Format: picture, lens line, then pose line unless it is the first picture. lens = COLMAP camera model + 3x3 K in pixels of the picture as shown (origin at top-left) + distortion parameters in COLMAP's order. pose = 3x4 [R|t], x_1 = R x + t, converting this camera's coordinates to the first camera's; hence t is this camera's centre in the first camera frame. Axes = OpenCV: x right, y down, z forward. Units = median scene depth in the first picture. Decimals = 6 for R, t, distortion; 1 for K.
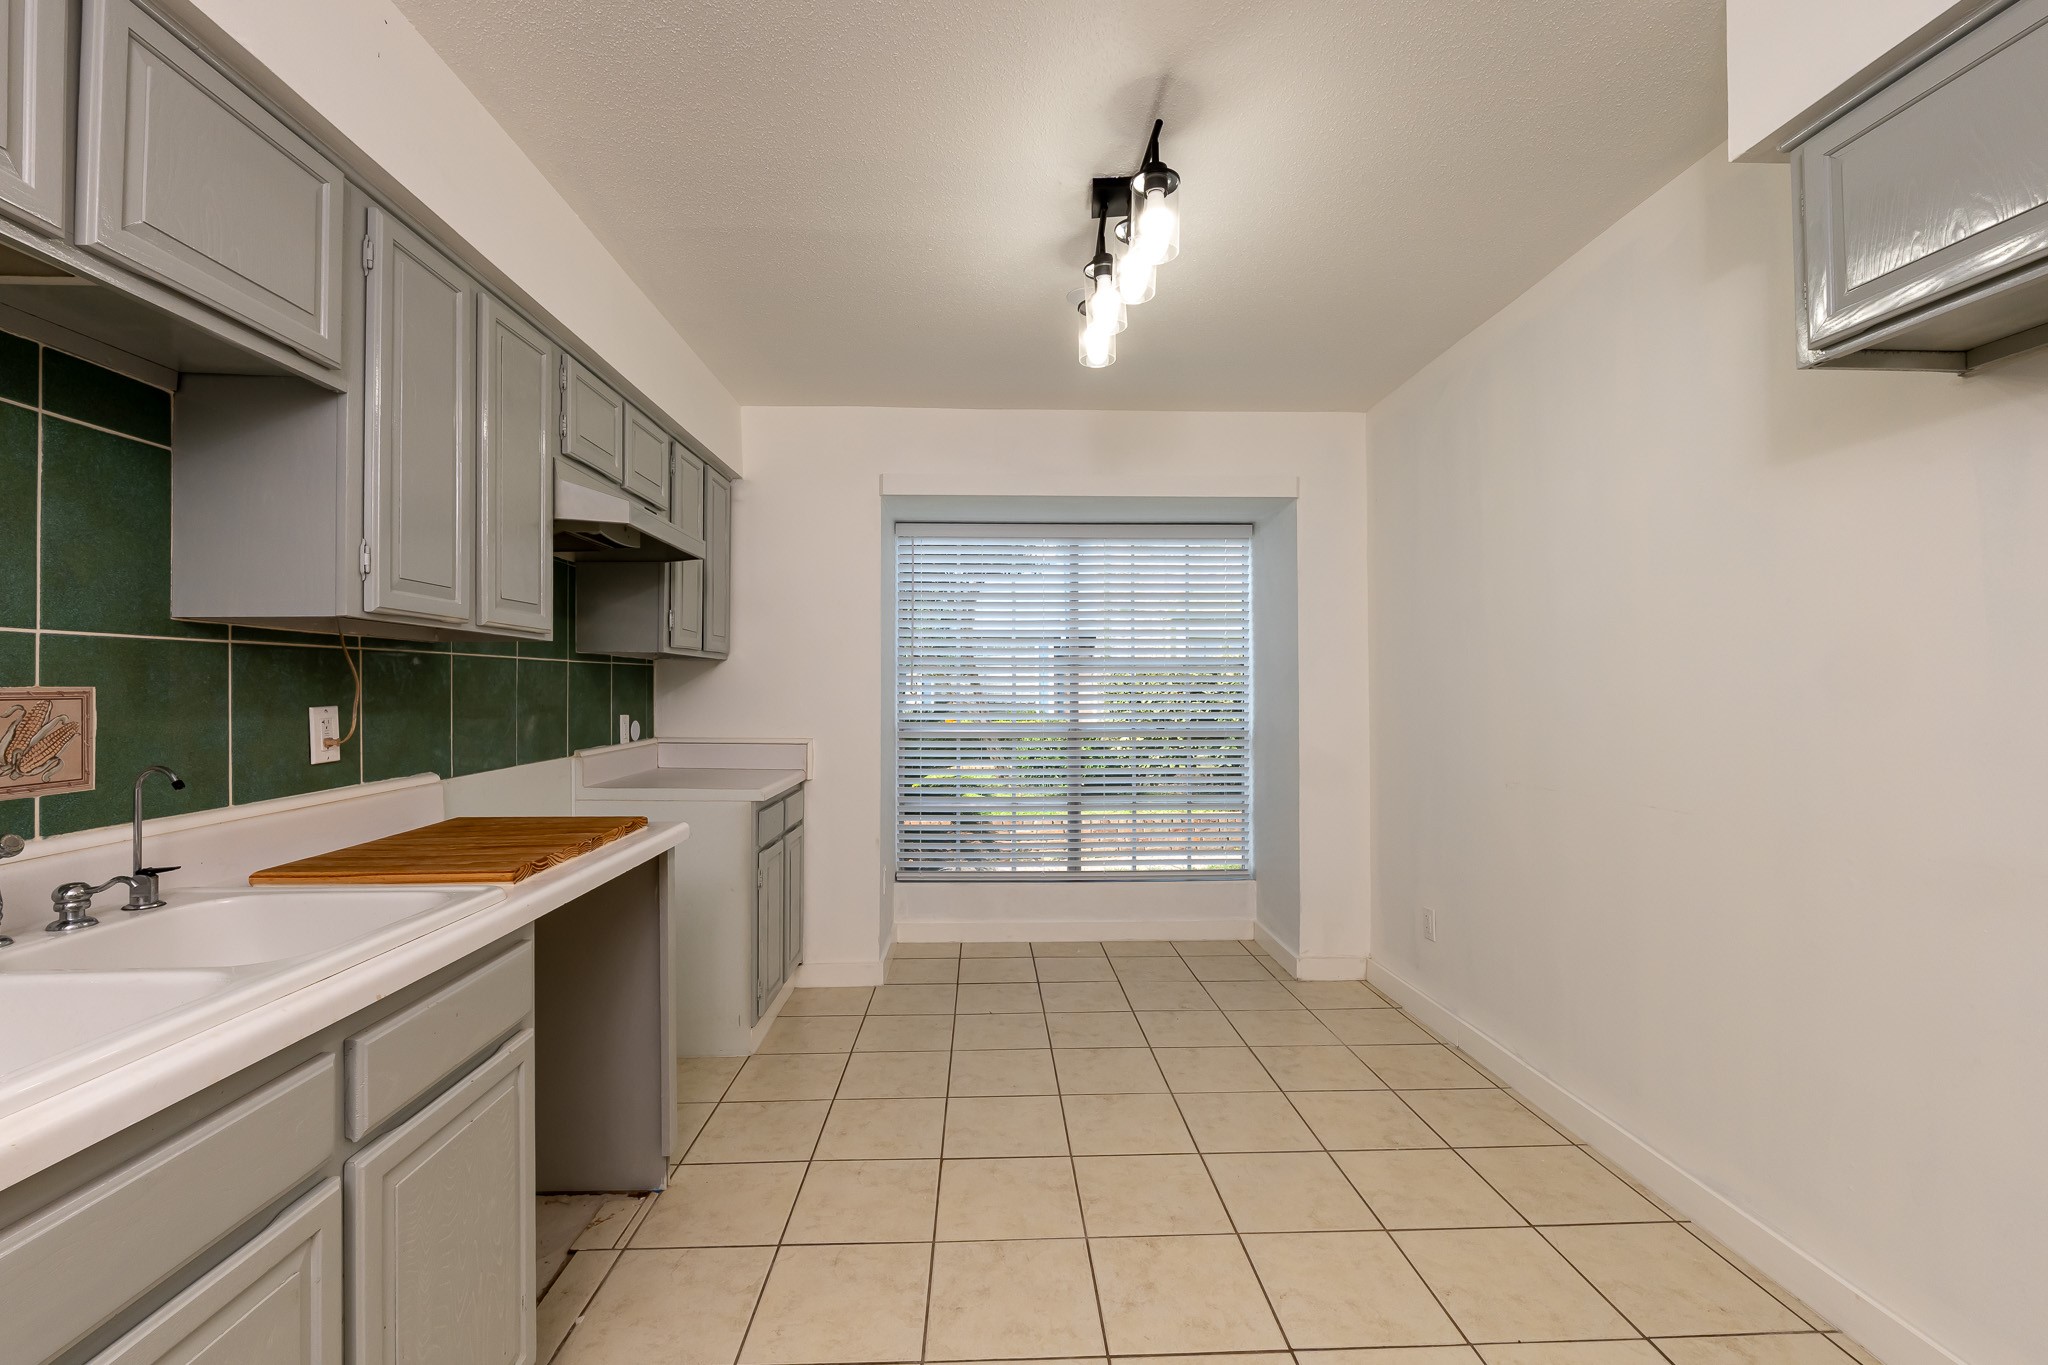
lens RADIAL K [[848.5, 0, 1016.0], [0, 848.5, 683.0], [0, 0, 1]] dist [-0.014390, 0.003840]
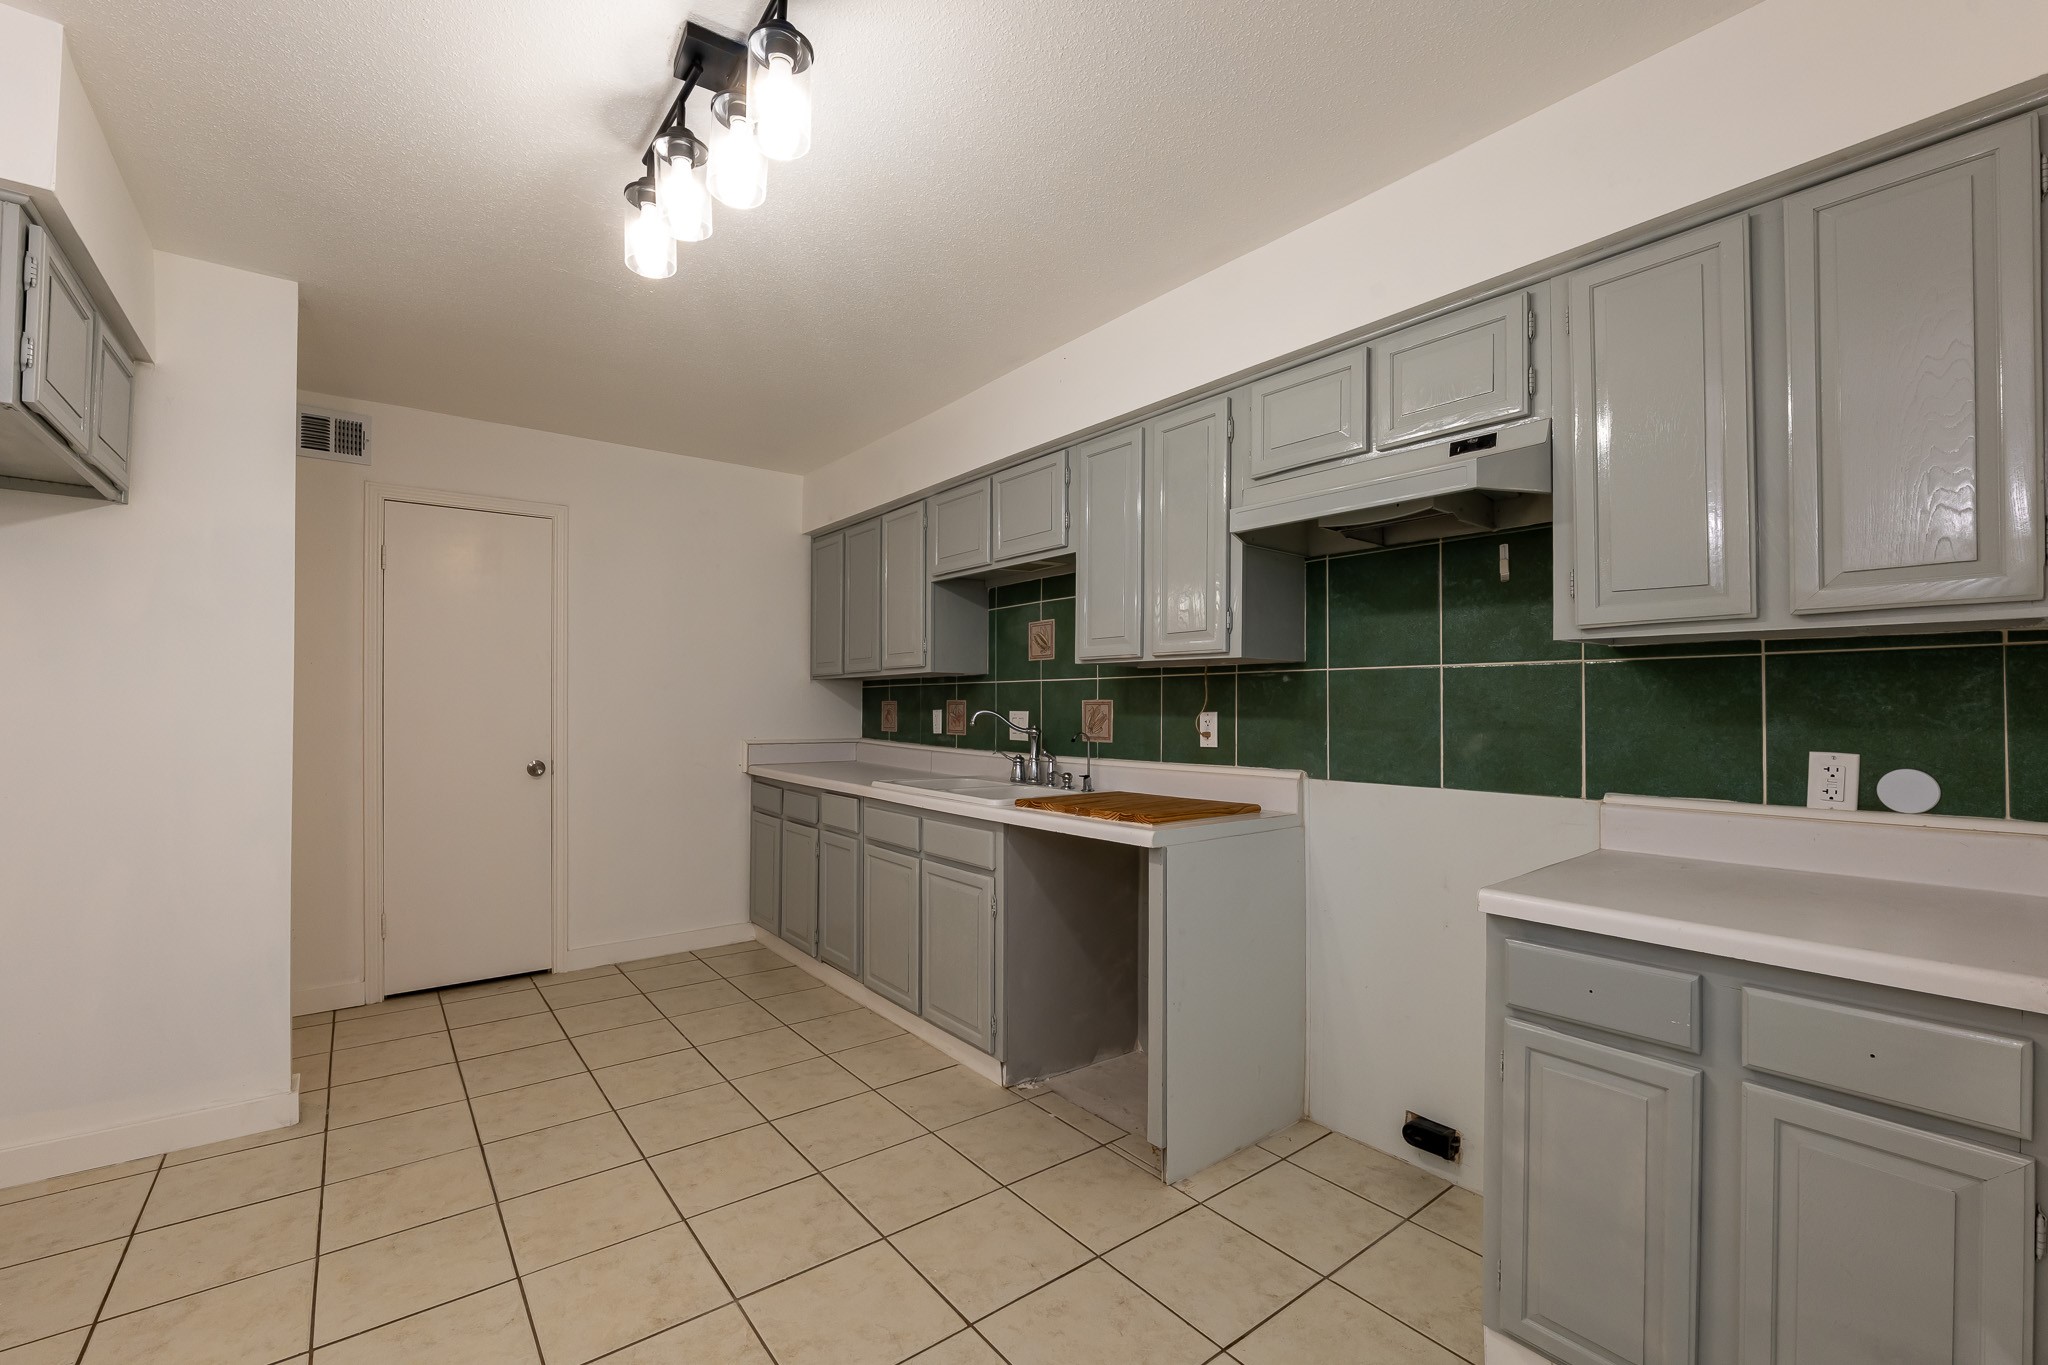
lens RADIAL K [[848.5, 0, 1014.6], [0, 848.5, 694.0], [0, 0, 1]] dist [-0.014390, 0.003840]
pose [[-0.809057, -0.018343, -0.587444, 0.404670], [-0.006446, 0.999730, -0.022339, 0.031457], [0.587695, -0.014287, -0.808957, 2.019251]]
